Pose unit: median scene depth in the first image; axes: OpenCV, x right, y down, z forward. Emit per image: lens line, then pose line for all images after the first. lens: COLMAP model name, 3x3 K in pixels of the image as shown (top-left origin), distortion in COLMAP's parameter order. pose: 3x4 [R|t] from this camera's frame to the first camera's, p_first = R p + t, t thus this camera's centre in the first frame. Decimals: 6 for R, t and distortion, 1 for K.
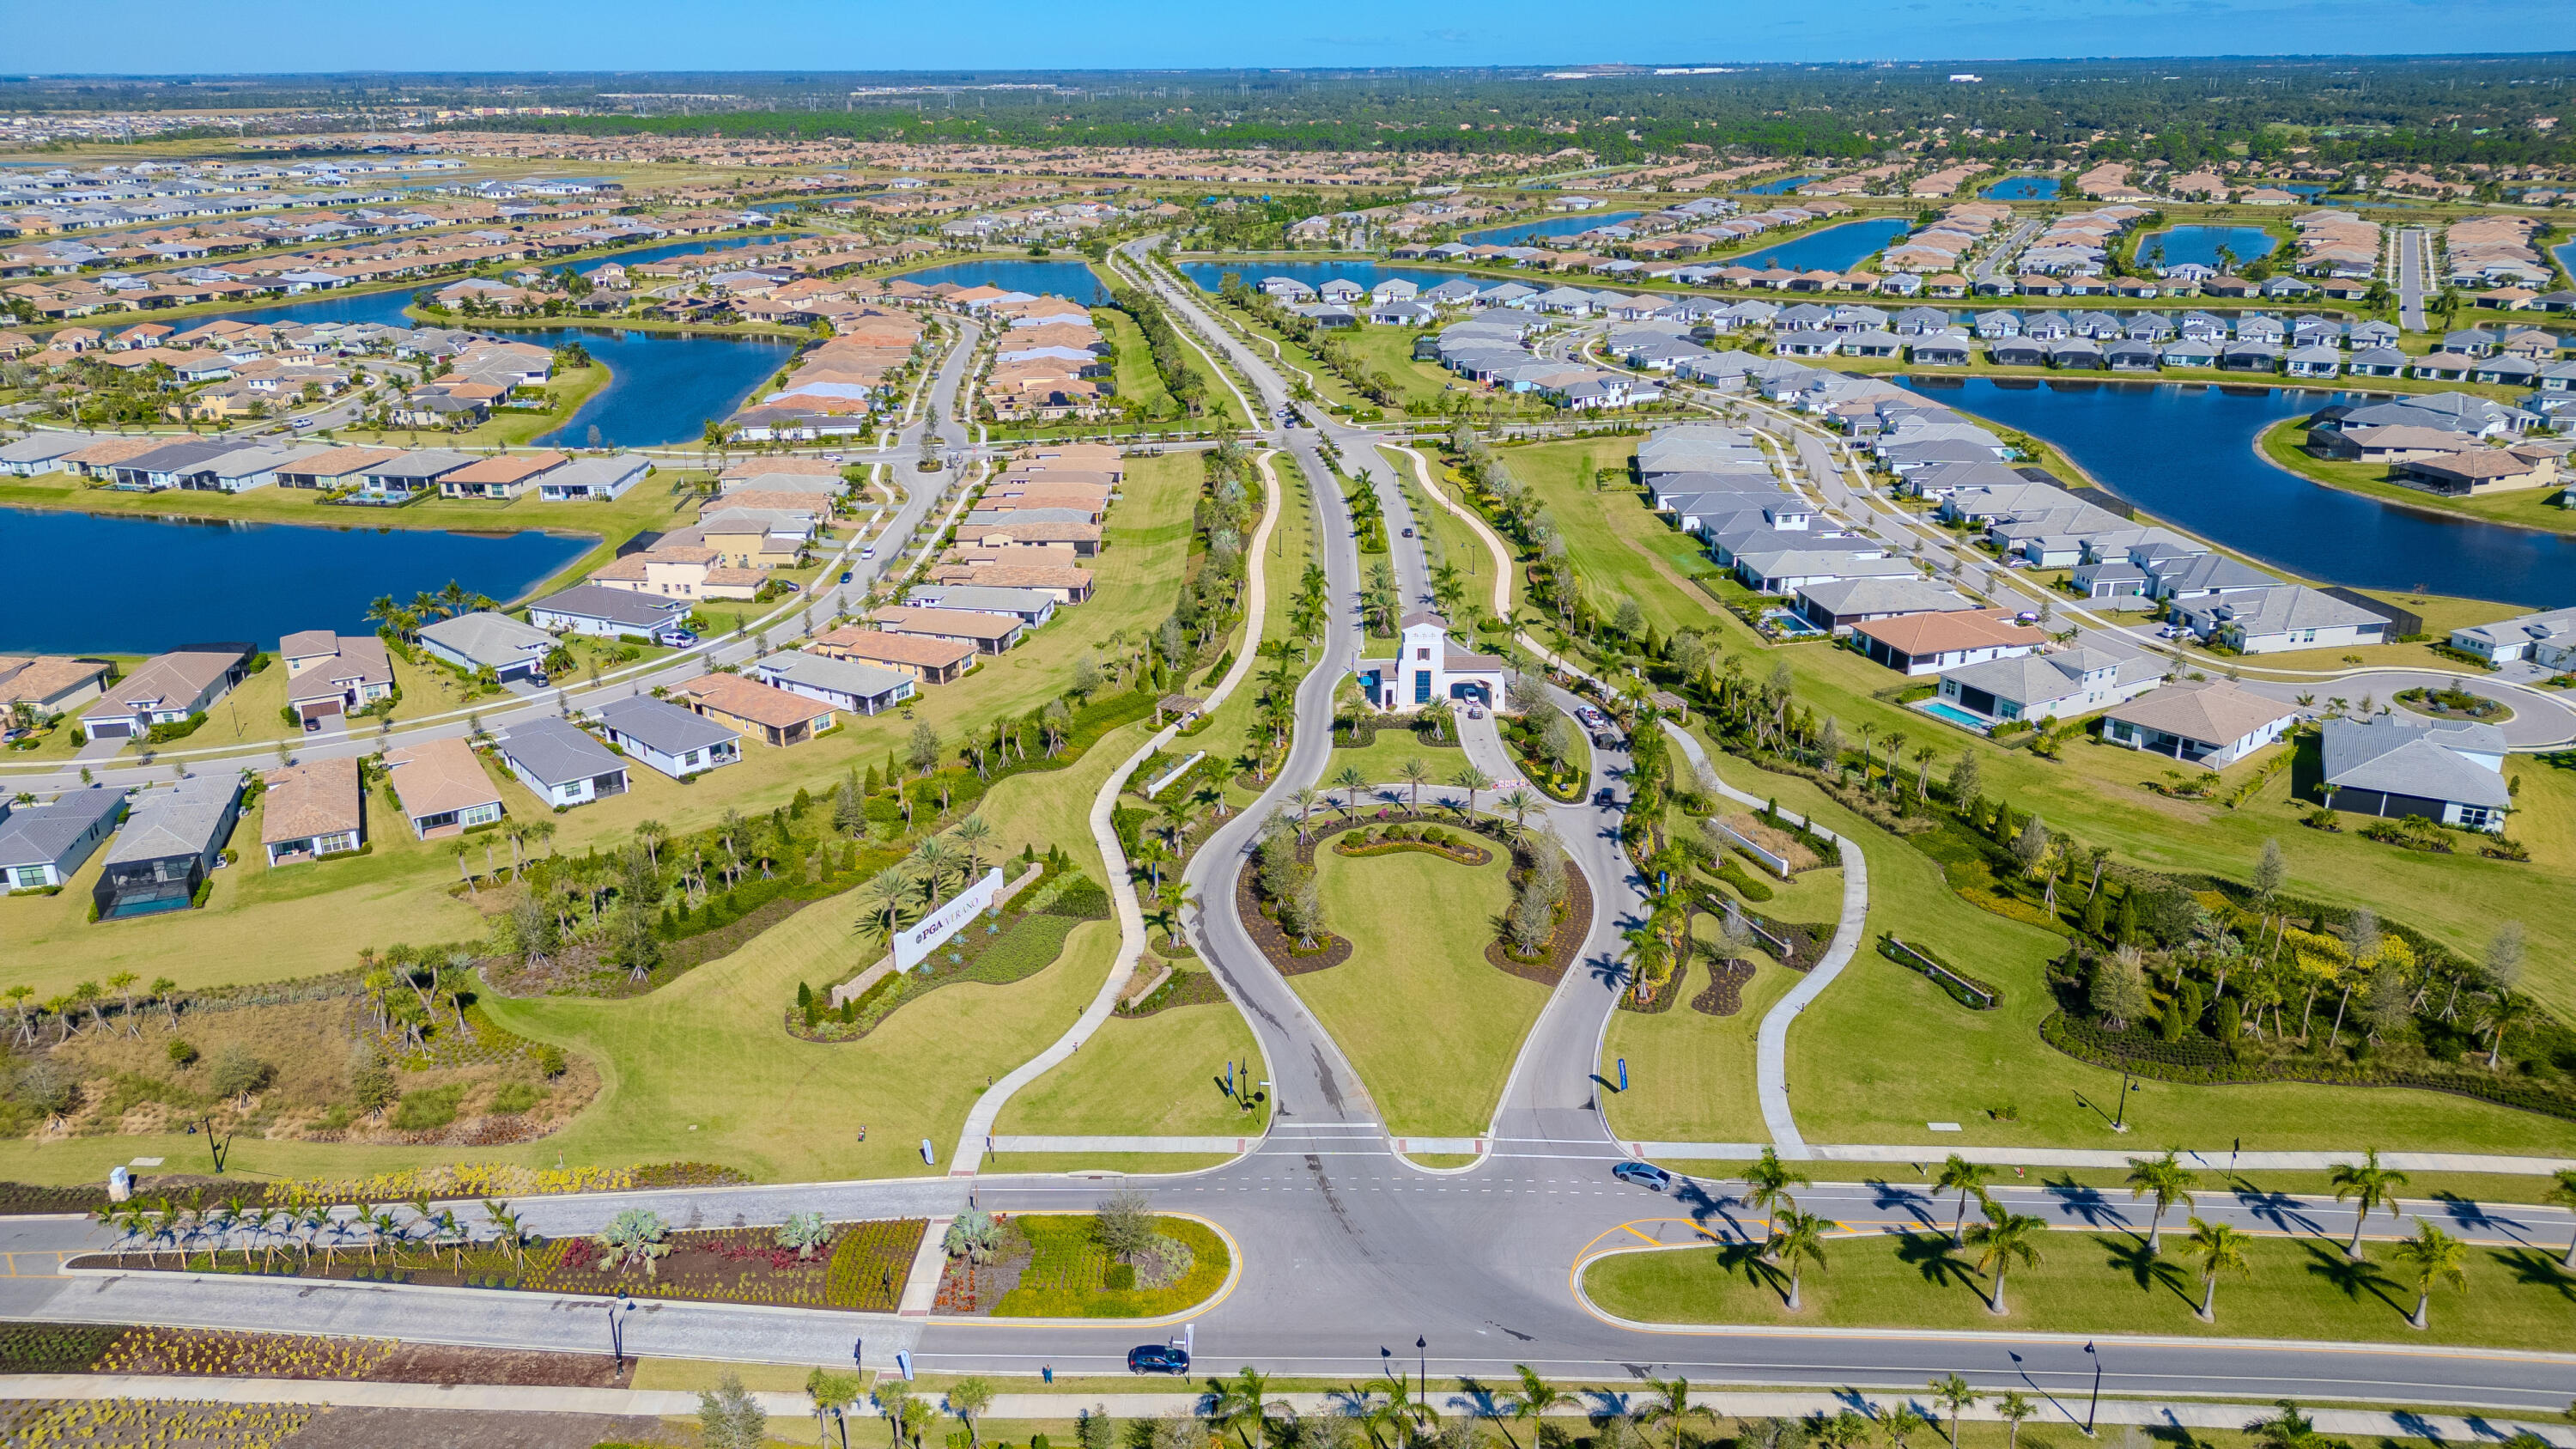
lens RADIAL K [[1789.0, 0, 1288.0], [0, 1789.0, 724.5], [0, 0, 1]] dist [0.116318, -0.148657]
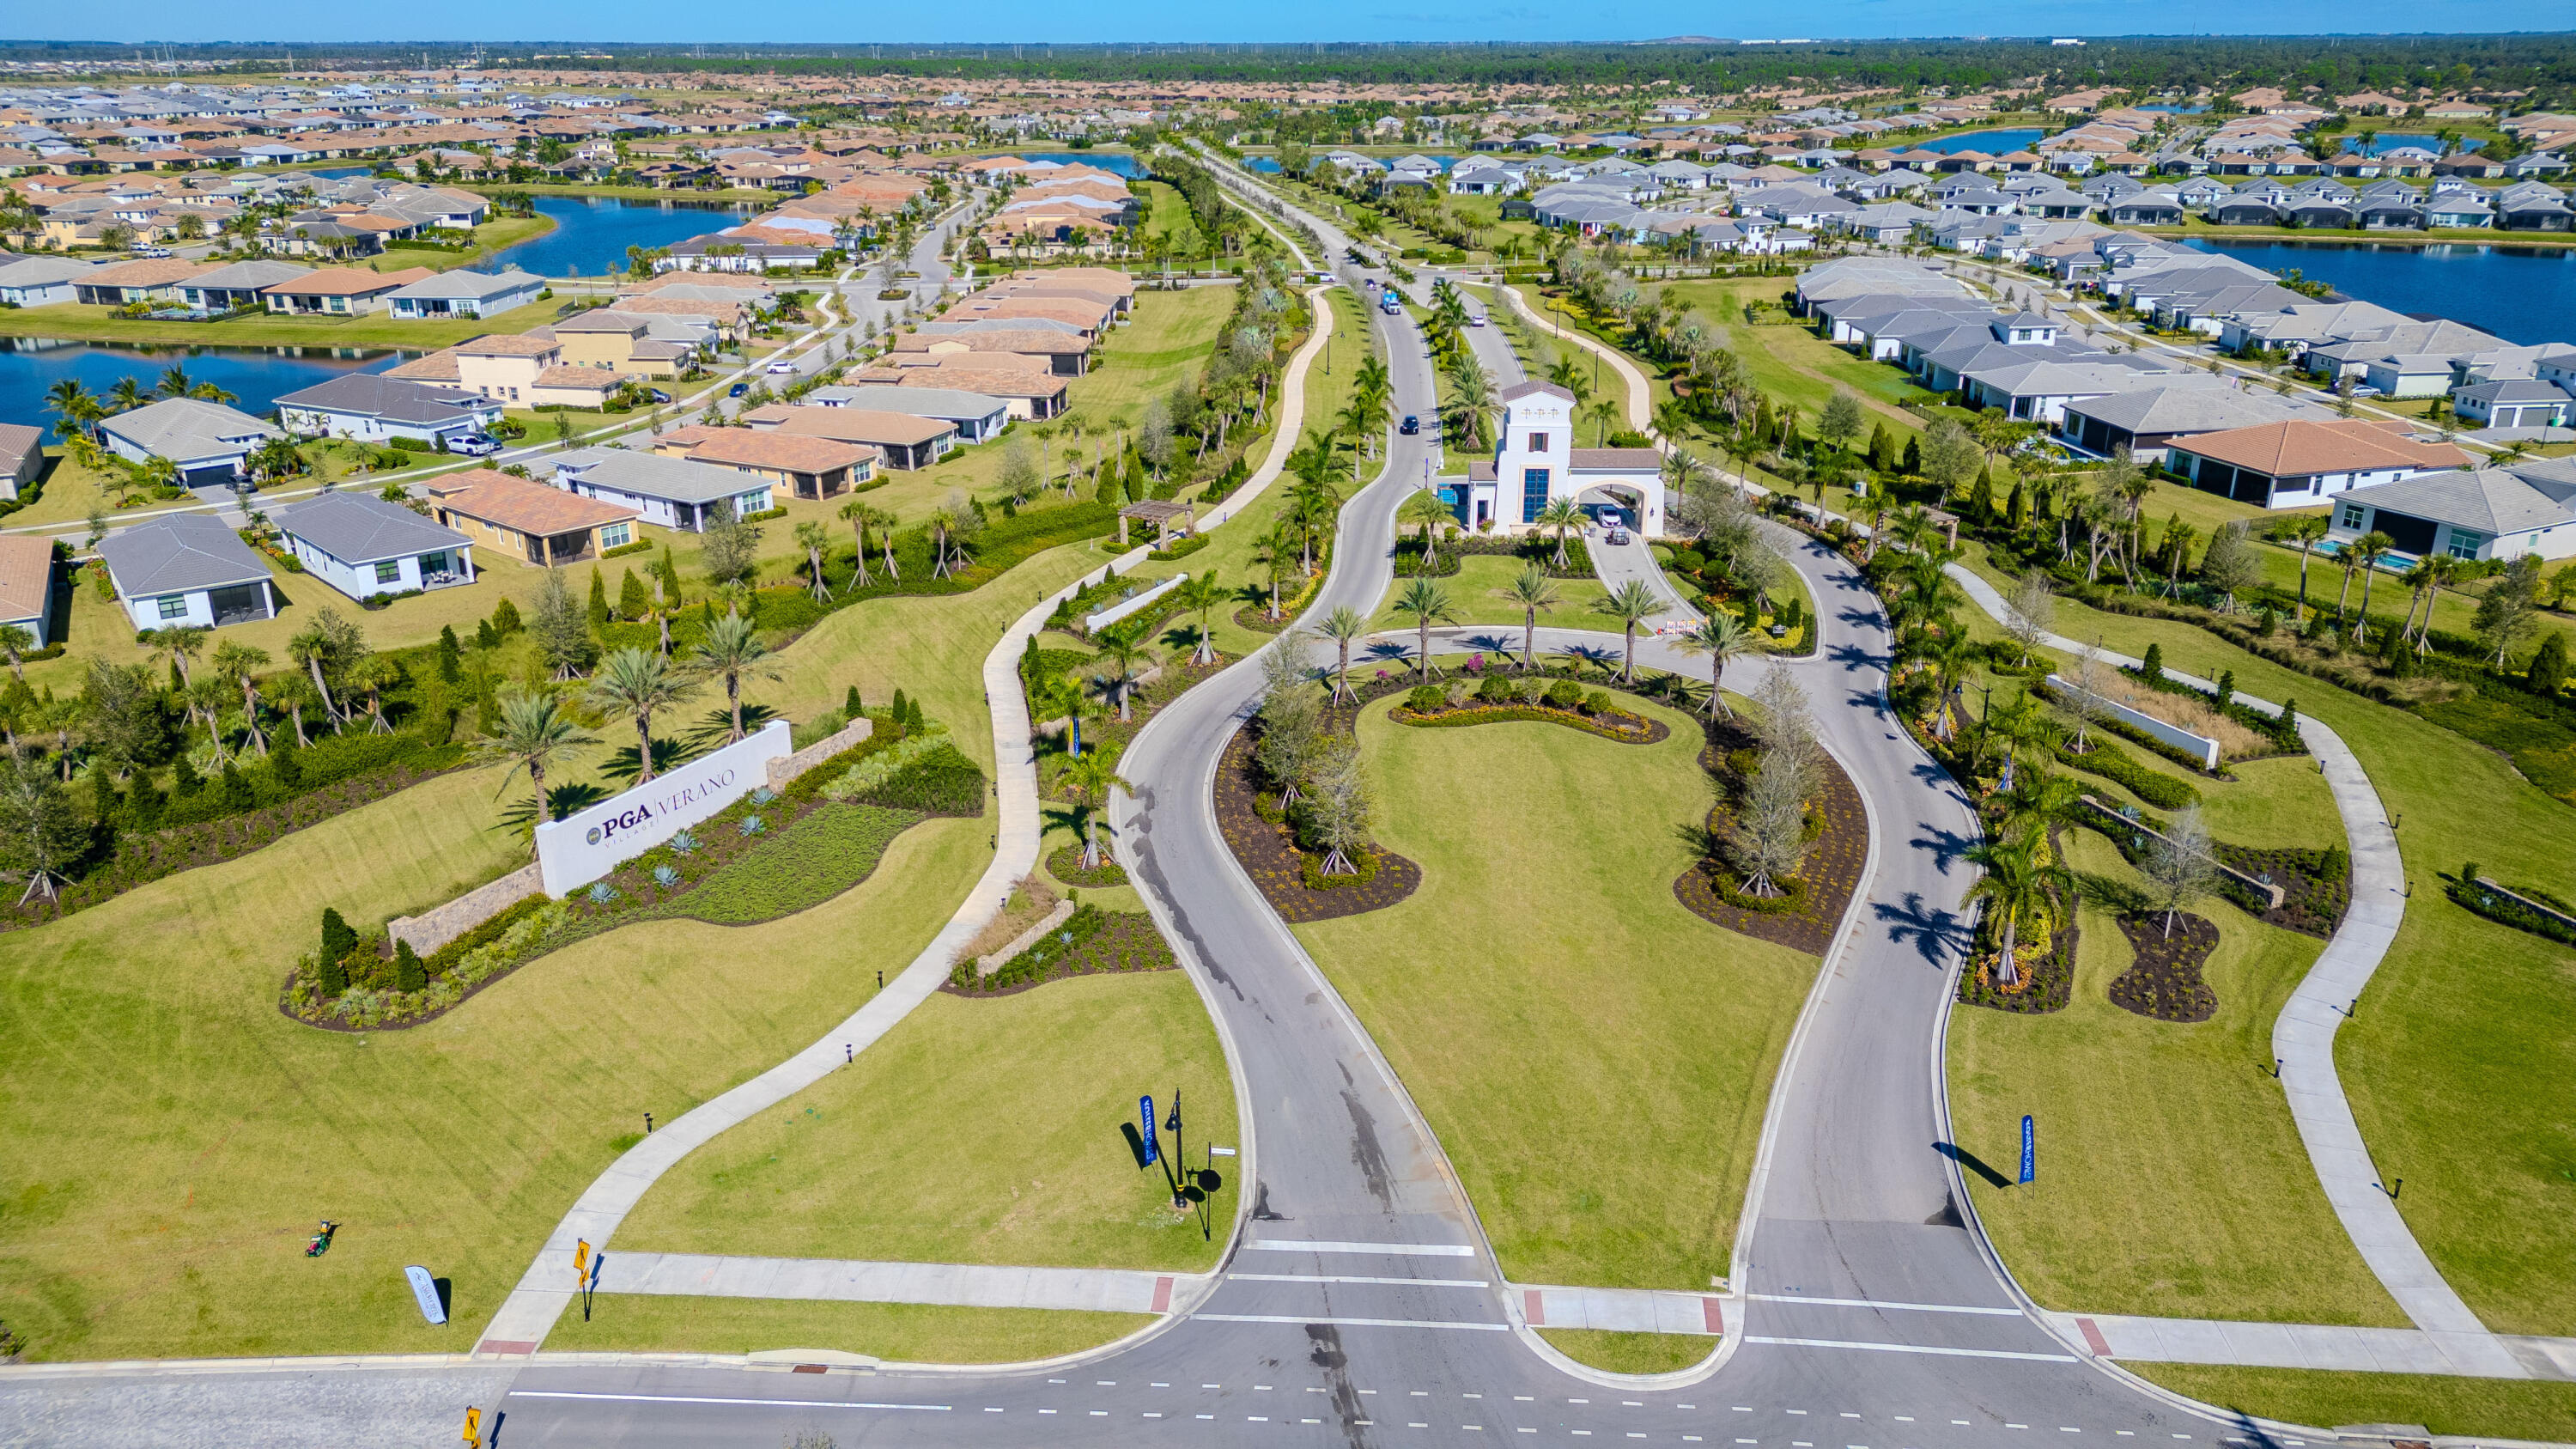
lens RADIAL K [[1791.6, 0, 1288.0], [0, 1791.6, 724.5], [0, 0, 1]] dist [0.081586, -0.081276]
pose [[0.999185, 0.019216, -0.035491, 0.010593], [-0.018848, 0.999765, 0.010675, 0.055166], [0.035688, -0.009997, 0.999313, 0.344071]]
